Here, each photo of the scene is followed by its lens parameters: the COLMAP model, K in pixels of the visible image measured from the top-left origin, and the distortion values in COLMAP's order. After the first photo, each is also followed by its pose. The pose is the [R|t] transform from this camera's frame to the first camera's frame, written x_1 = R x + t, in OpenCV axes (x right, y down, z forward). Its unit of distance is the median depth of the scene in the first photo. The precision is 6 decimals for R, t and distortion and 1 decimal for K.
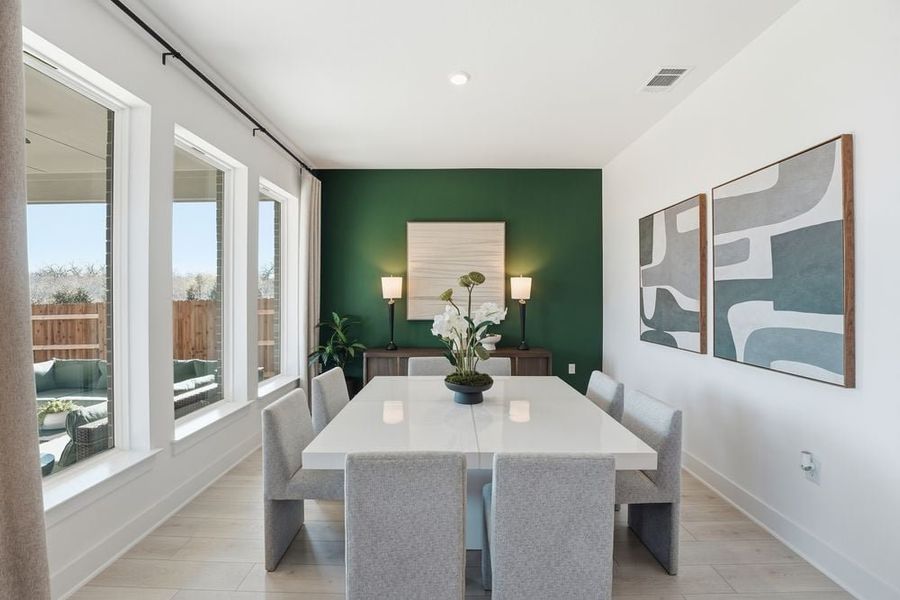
lens RADIAL K [[369.3, 0, 443.3], [0, 369.3, 296.2], [0, 0, 1]] dist [-0.020999, -0.000526]
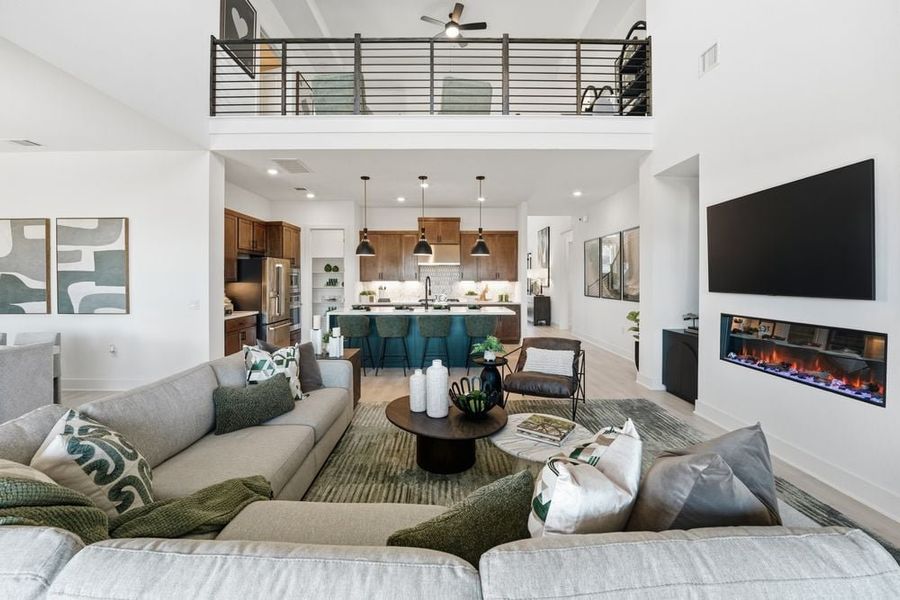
lens RADIAL K [[369.3, 0, 452.8], [0, 369.3, 285.4], [0, 0, 1]] dist [-0.020999, -0.000526]
pose [[-0.030110, -0.011492, 0.999481, -1.058768], [0.003045, 0.999928, 0.011588, 0.014414], [-0.999542, 0.003392, -0.030073, -0.863195]]
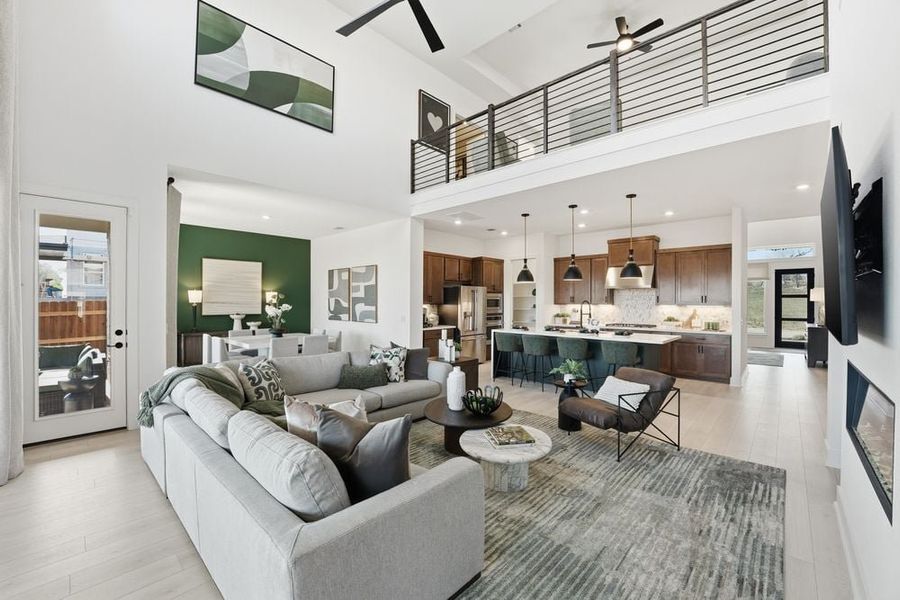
lens RADIAL K [[369.3, 0, 455.8], [0, 369.3, 301.6], [0, 0, 1]] dist [-0.020999, -0.000526]
pose [[0.659594, 0.004557, 0.751609, -1.045508], [-0.004078, 0.999989, -0.002484, 0.000439], [-0.751611, -0.001426, 0.659605, -1.753929]]
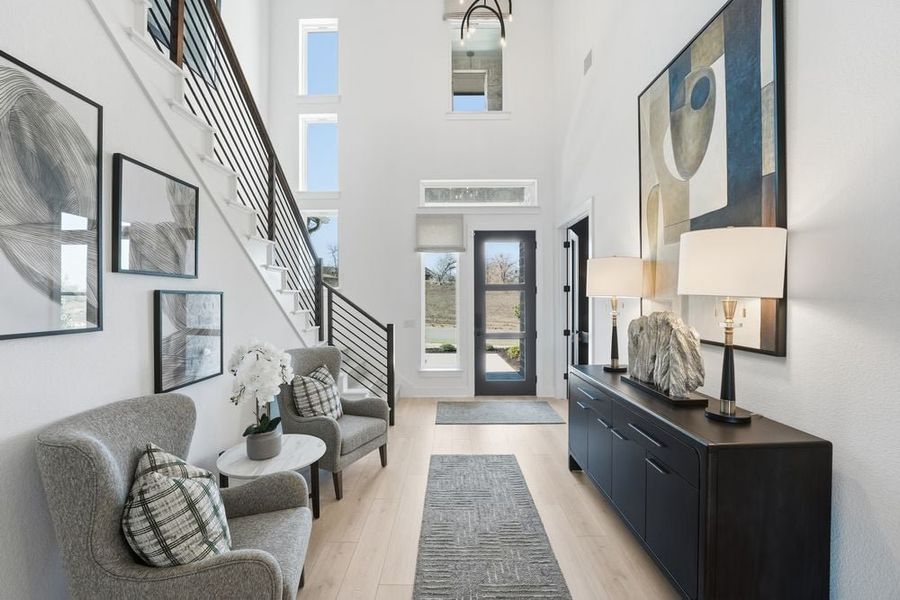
lens RADIAL K [[369.3, 0, 448.8], [0, 369.3, 299.0], [0, 0, 1]] dist [-0.020999, -0.000526]
pose [[-0.007850, -0.007666, 0.999940, 2.890808], [0.006836, 0.999947, 0.007720, -0.044858], [-0.999946, 0.006896, -0.007797, -1.590803]]
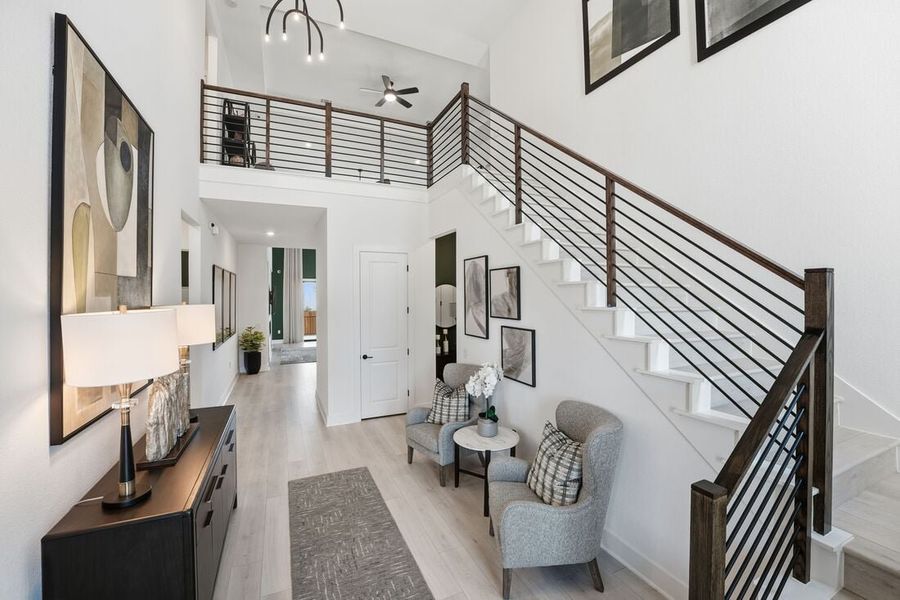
lens RADIAL K [[369.3, 0, 449.8], [0, 369.3, 293.4], [0, 0, 1]] dist [-0.020999, -0.000526]
pose [[0.427358, -0.001373, -0.904081, 4.887643], [-0.000706, 0.999998, -0.001852, -0.189385], [0.904082, 0.001430, 0.427357, -1.864852]]
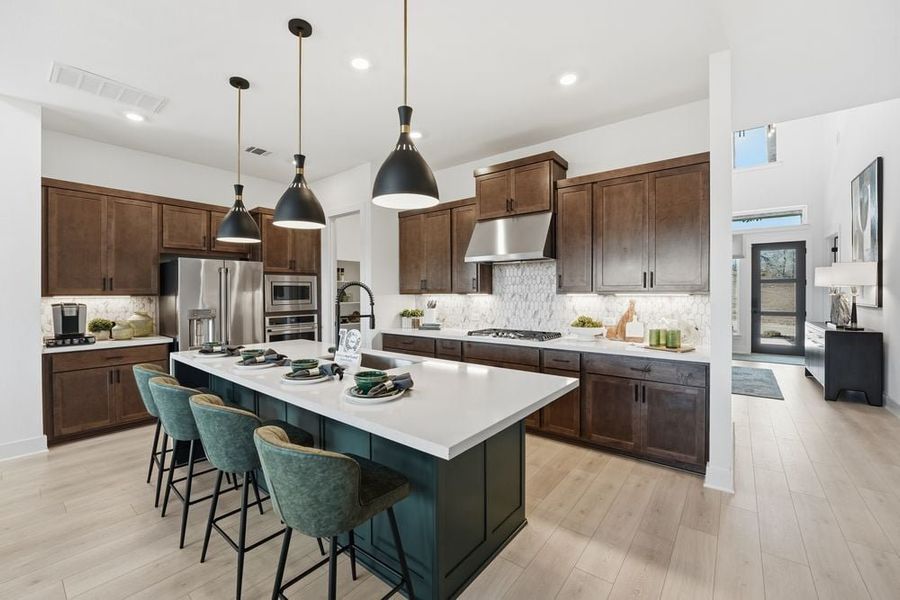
lens RADIAL K [[369.3, 0, 442.7], [0, 369.3, 297.6], [0, 0, 1]] dist [-0.020999, -0.000526]
pose [[0.611390, -0.009428, 0.791273, 0.758944], [0.002962, 0.999949, 0.009626, 0.014389], [-0.791324, -0.003541, 0.611387, -1.559992]]
